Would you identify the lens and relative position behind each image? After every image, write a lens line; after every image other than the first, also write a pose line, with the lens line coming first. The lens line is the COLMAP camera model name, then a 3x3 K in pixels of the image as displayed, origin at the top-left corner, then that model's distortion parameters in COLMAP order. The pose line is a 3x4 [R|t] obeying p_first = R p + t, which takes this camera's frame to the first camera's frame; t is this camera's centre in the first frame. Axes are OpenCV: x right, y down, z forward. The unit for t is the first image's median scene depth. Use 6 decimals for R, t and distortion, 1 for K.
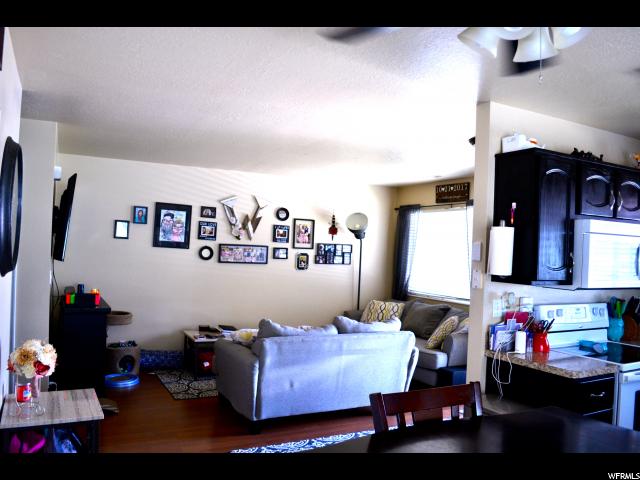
lens RADIAL K [[511.6, 0, 320.0], [0, 511.6, 241.7], [0, 0, 1]] dist [-0.073239, -0.004621]
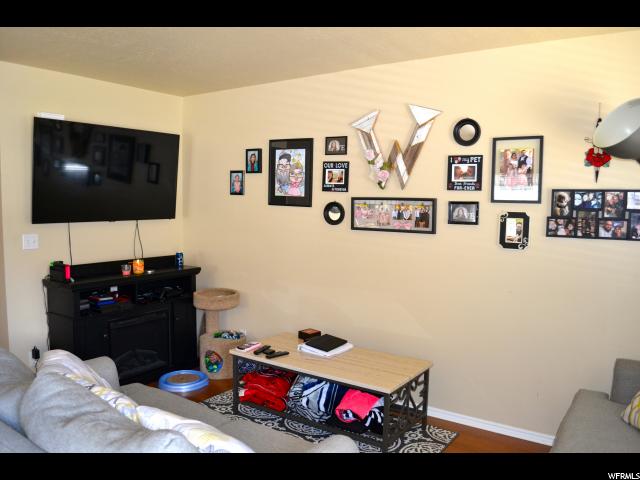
lens RADIAL K [[511.6, 0, 320.2], [0, 511.6, 237.7], [0, 0, 1]] dist [-0.073239, -0.004621]
pose [[0.458474, 0.034823, -0.888026, 0.306745], [0.021875, 0.998487, 0.050448, 0.019715], [0.888439, -0.042555, 0.457018, 0.688356]]
